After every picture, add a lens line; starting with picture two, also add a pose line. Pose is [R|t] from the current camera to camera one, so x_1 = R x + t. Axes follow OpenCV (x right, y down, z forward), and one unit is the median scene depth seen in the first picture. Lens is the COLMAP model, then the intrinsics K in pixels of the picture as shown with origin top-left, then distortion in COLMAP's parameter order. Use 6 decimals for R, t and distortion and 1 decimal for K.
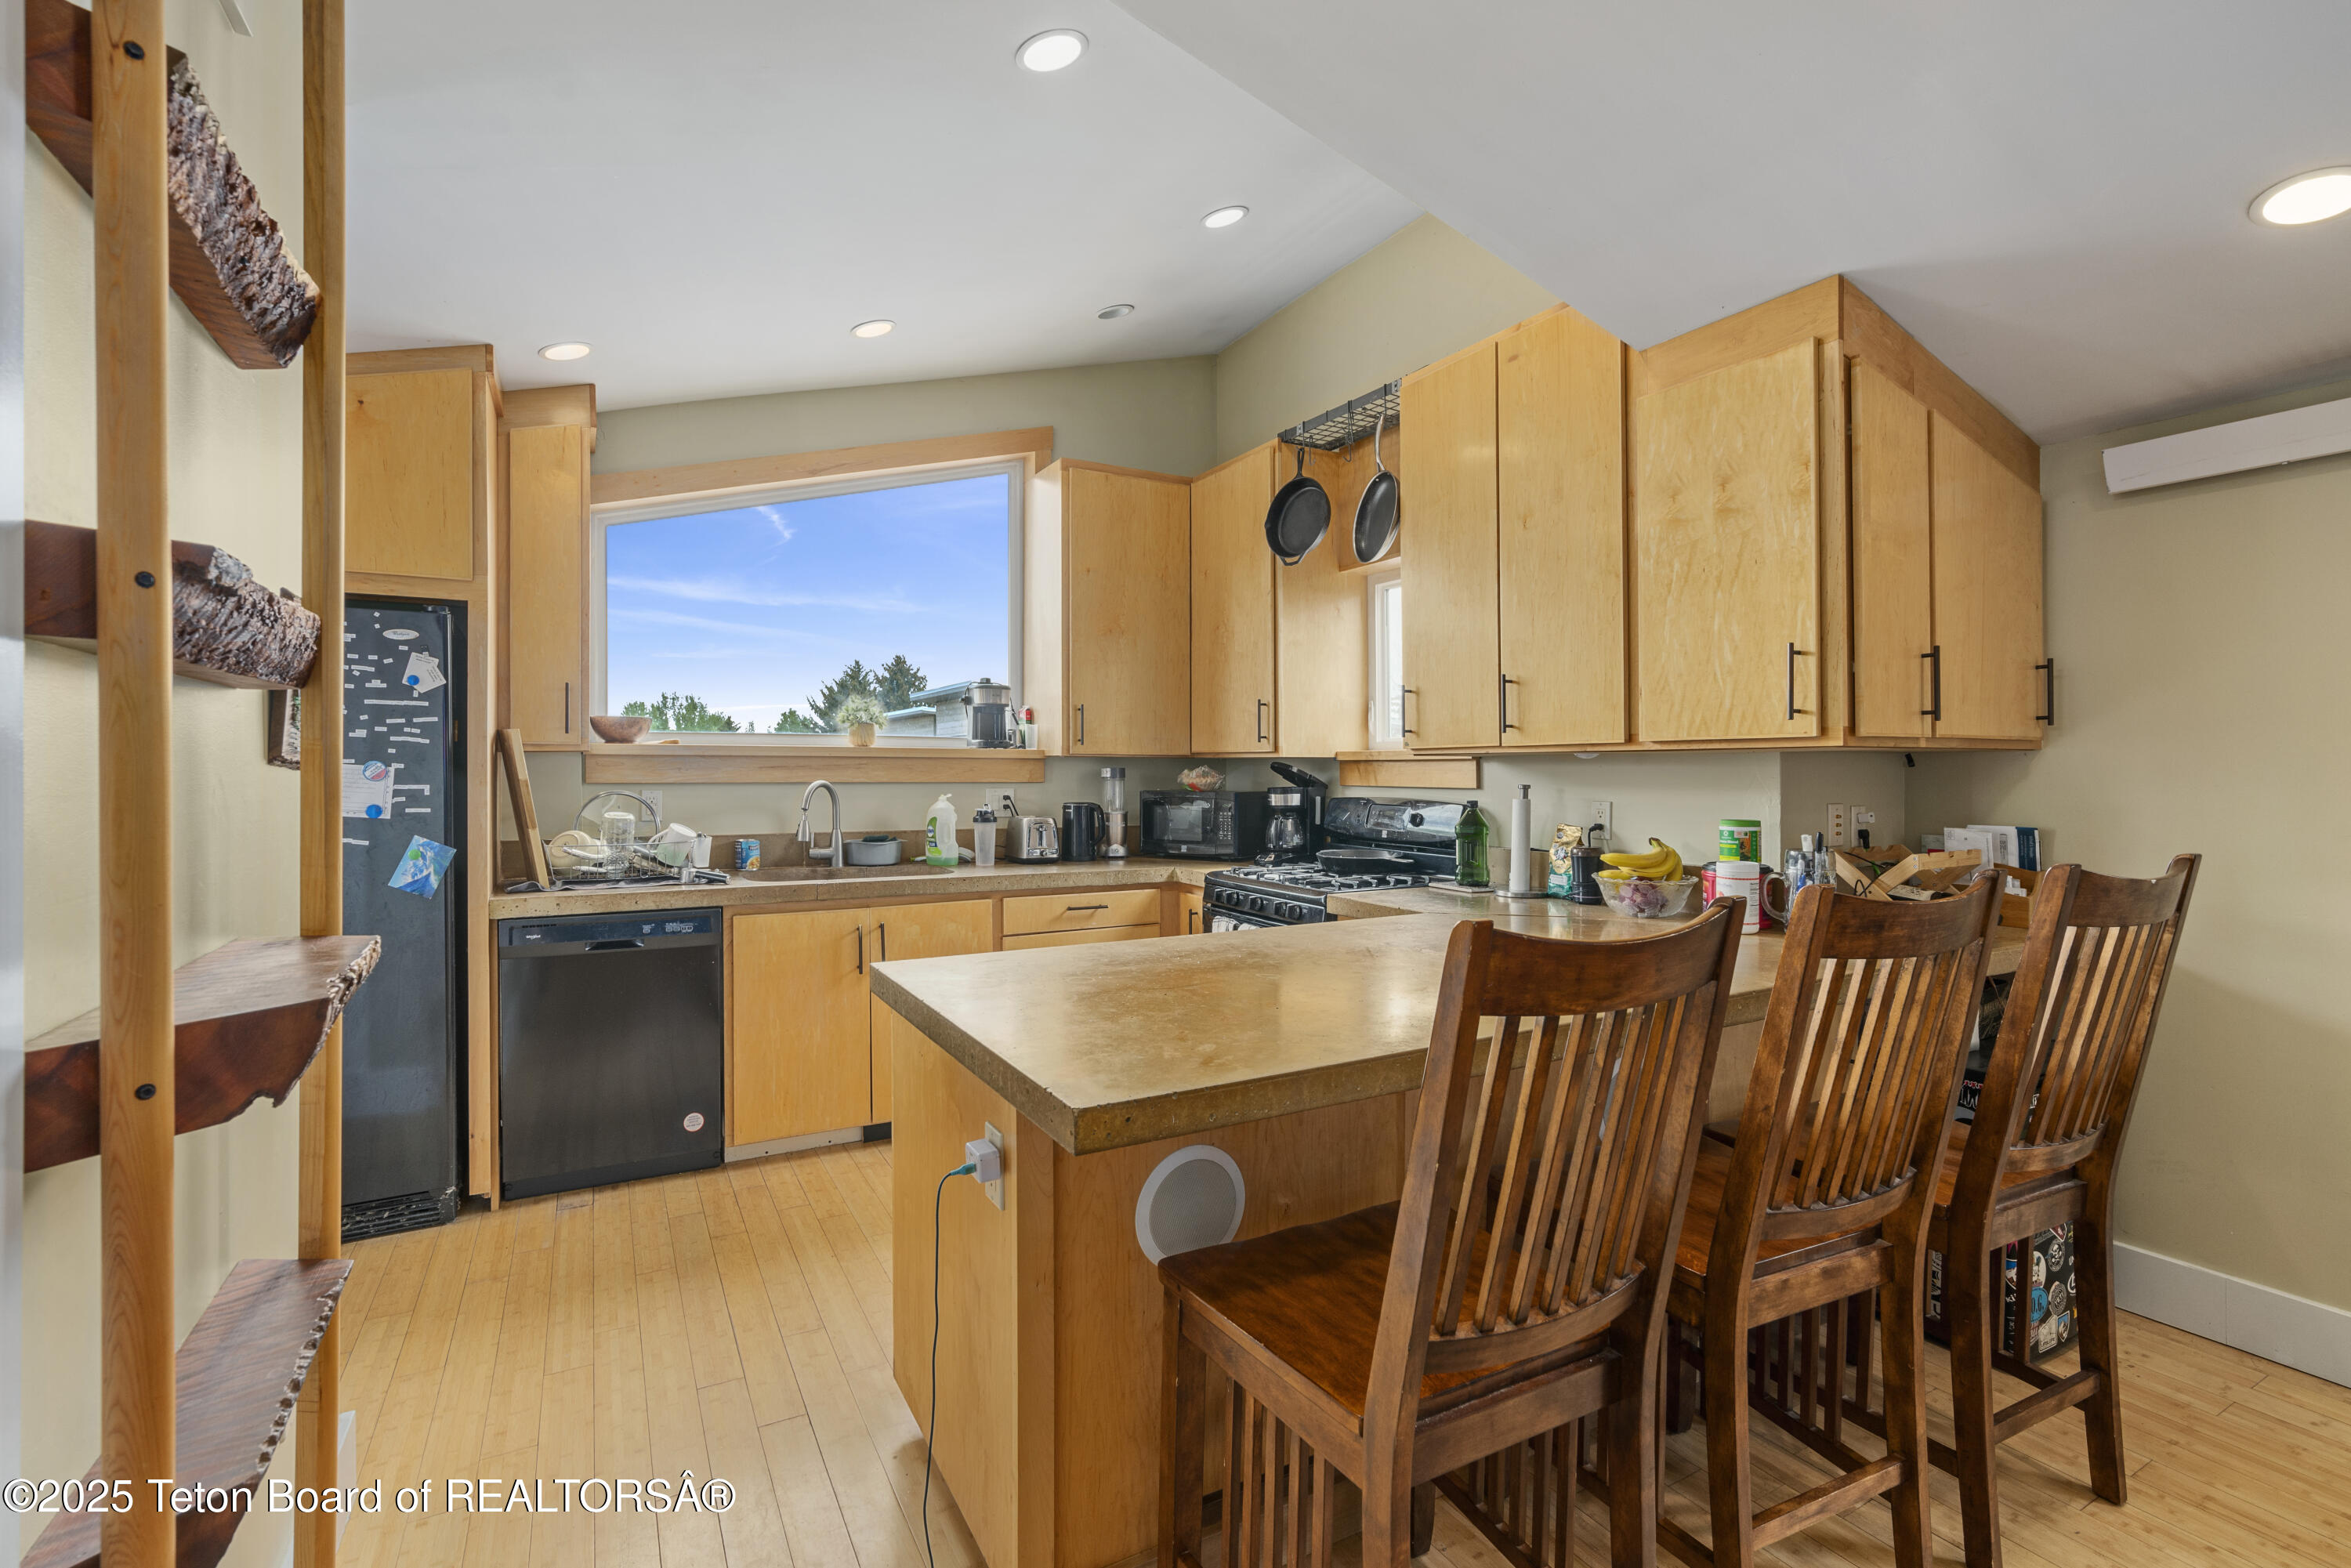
lens RADIAL K [[1071.0, 0, 1178.4], [0, 1071.0, 781.7], [0, 0, 1]] dist [0.000685, -0.000015]
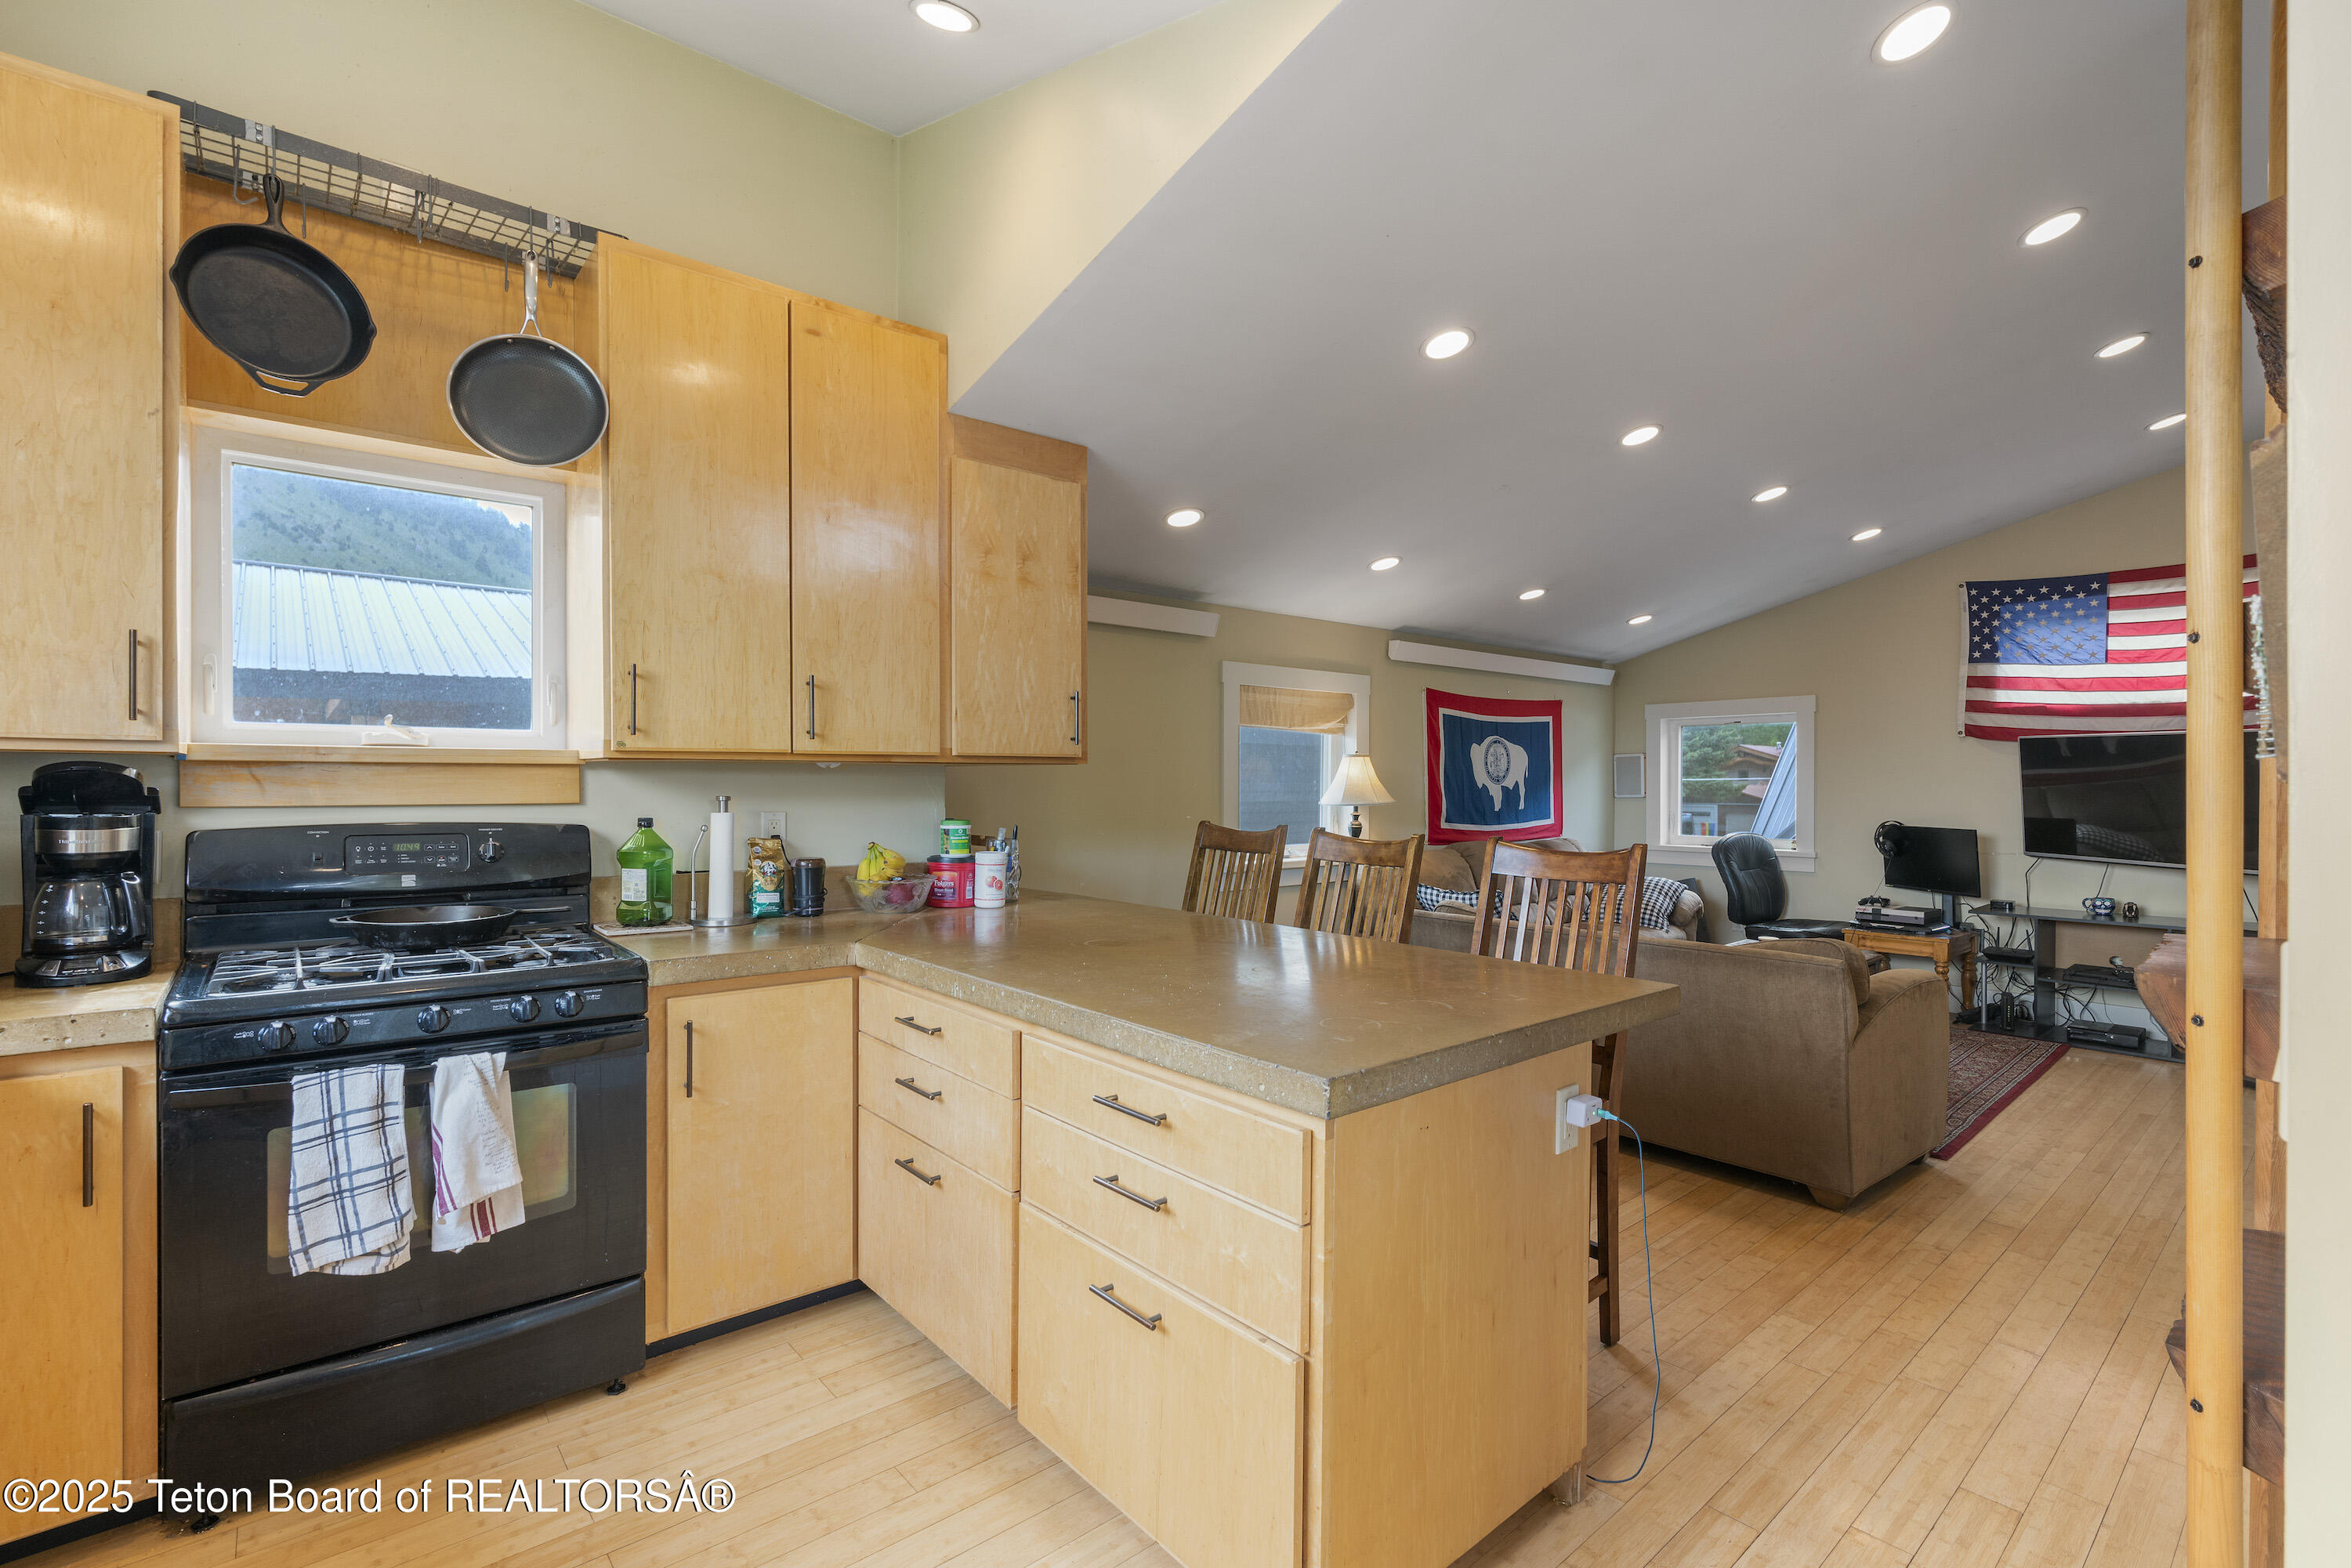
lens RADIAL K [[1071.0, 0, 1178.8], [0, 1071.0, 774.8], [0, 0, 1]] dist [0.000685, -0.000015]
pose [[-0.201518, 0.002610, 0.979481, -0.545153], [0.011119, 0.999938, -0.000377, -0.010470], [-0.979422, 0.010814, -0.201535, 0.743478]]
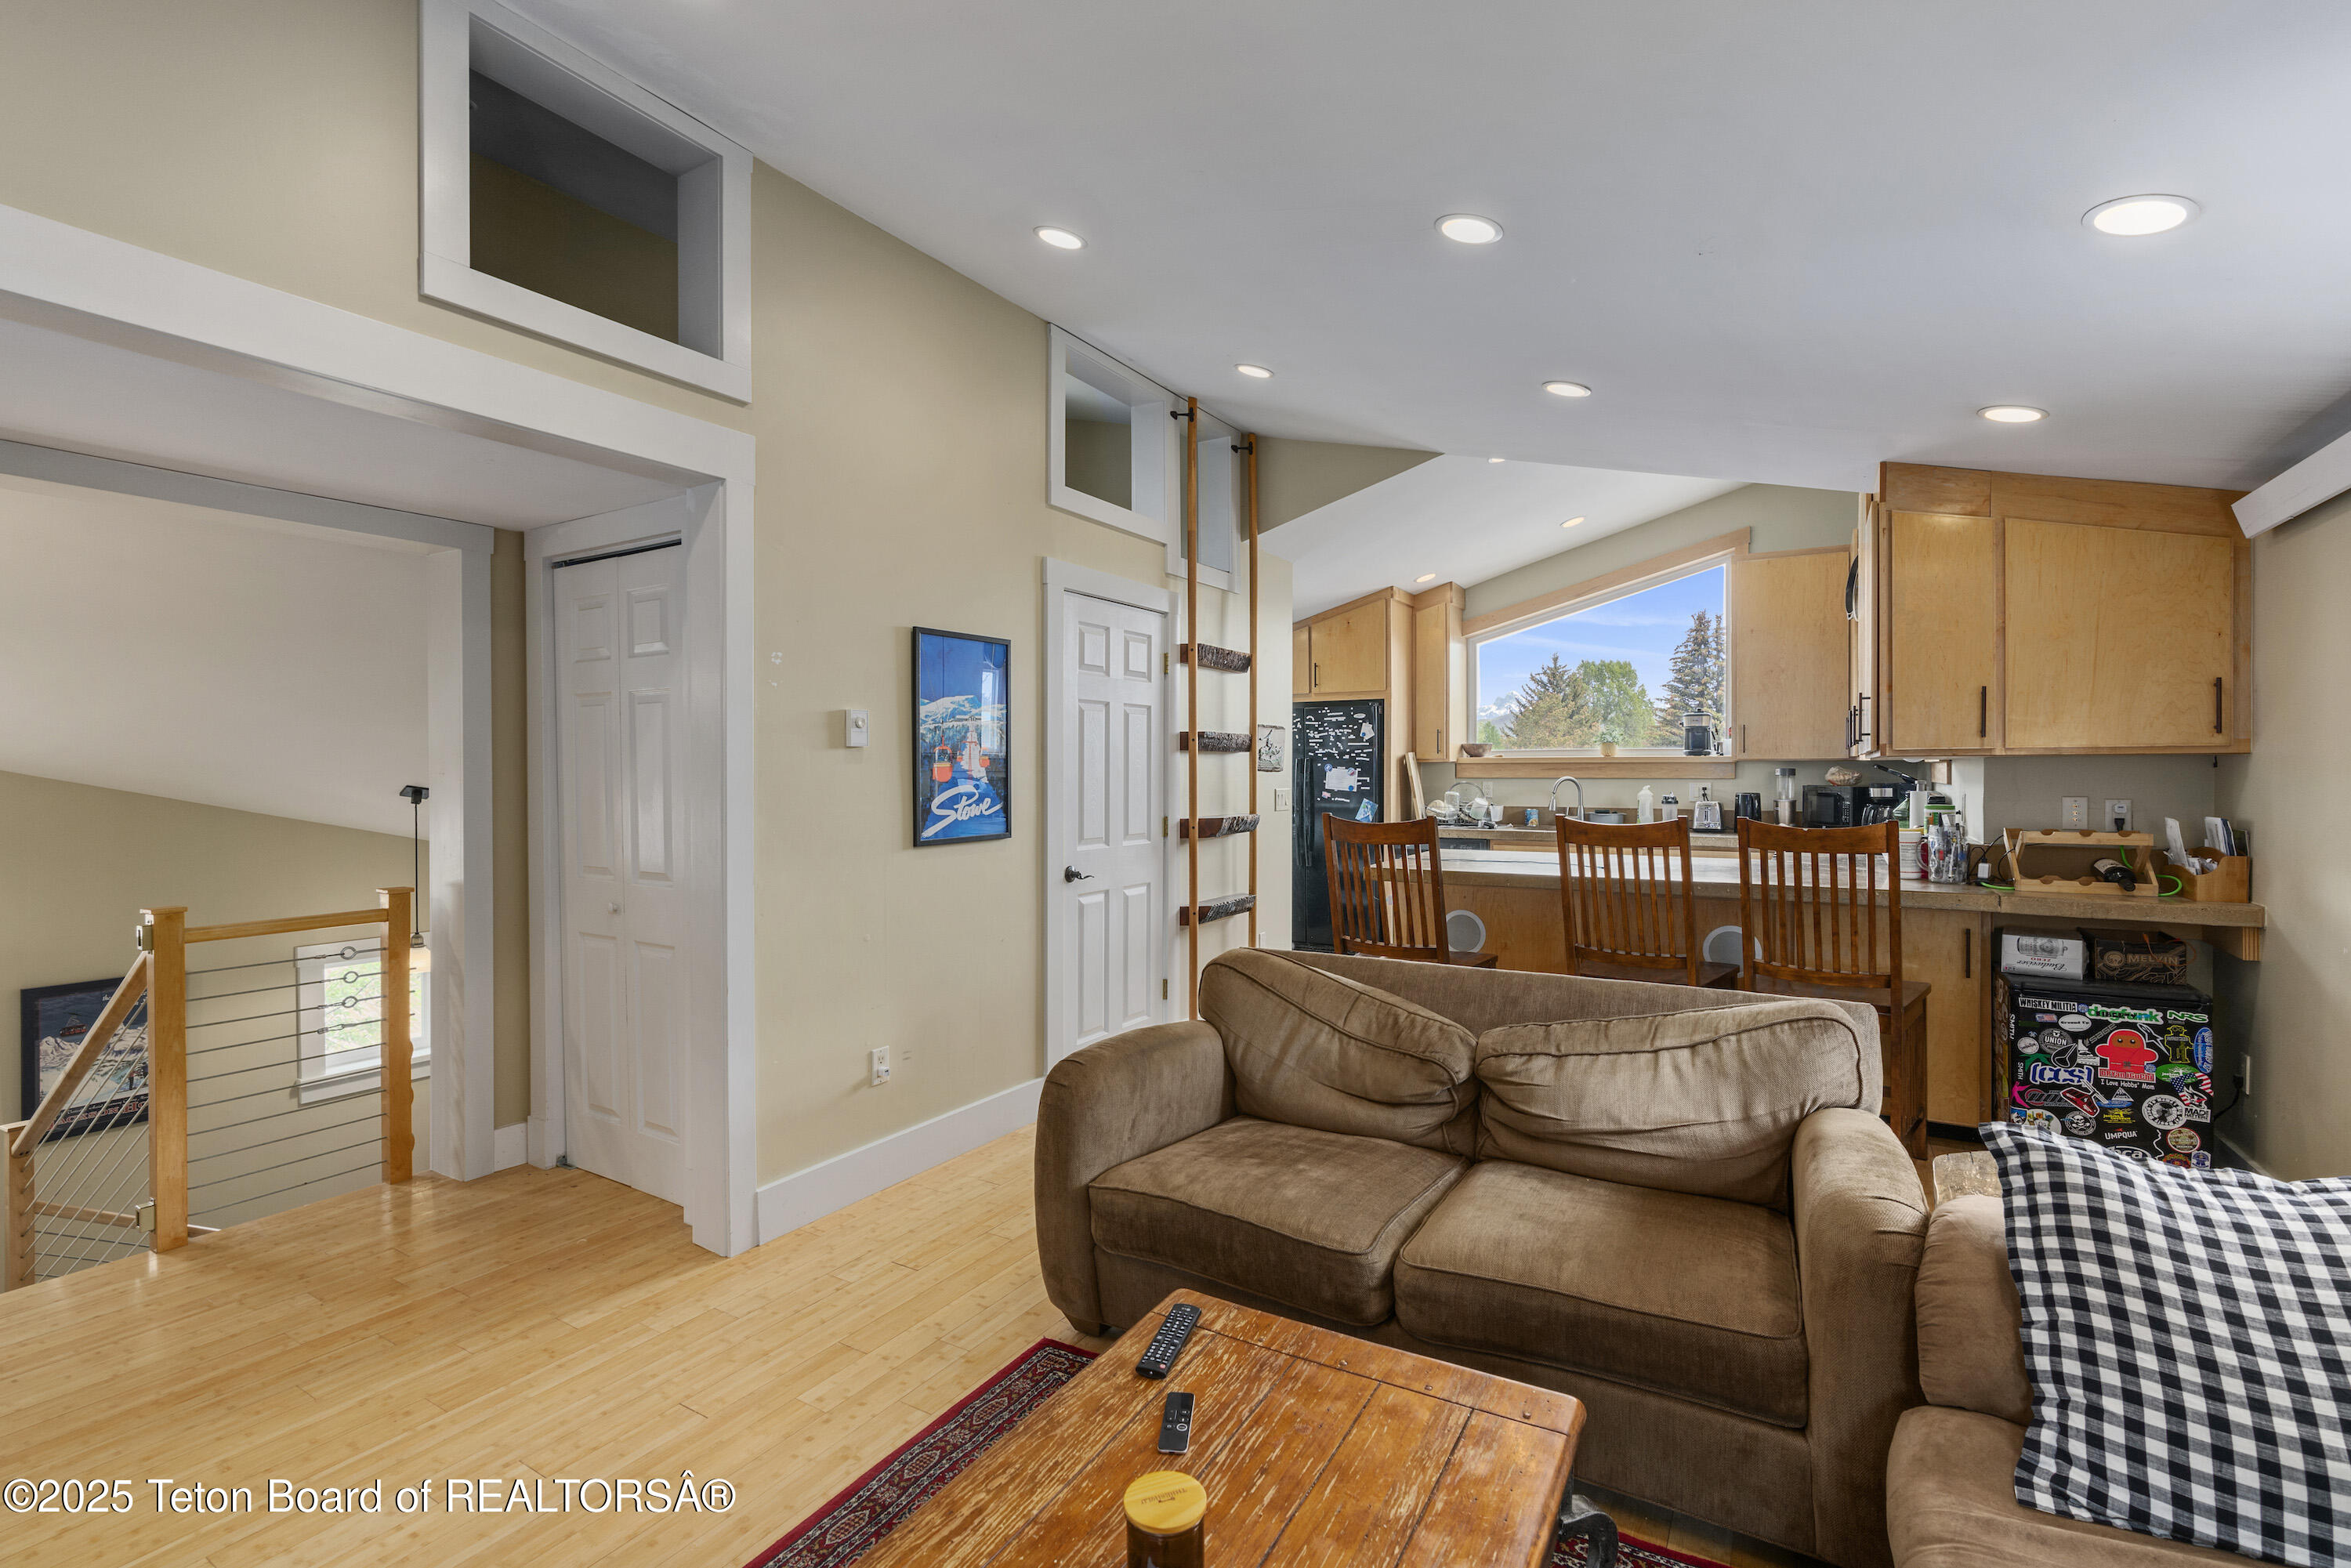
lens RADIAL K [[1071.0, 0, 1181.3], [0, 1071.0, 776.5], [0, 0, 1]] dist [0.000685, -0.000015]
pose [[0.502488, 0.002428, -0.864581, 0.945207], [-0.004832, 0.999988, 0.000000, 0.001788], [0.864571, 0.004177, 0.502494, -0.459971]]
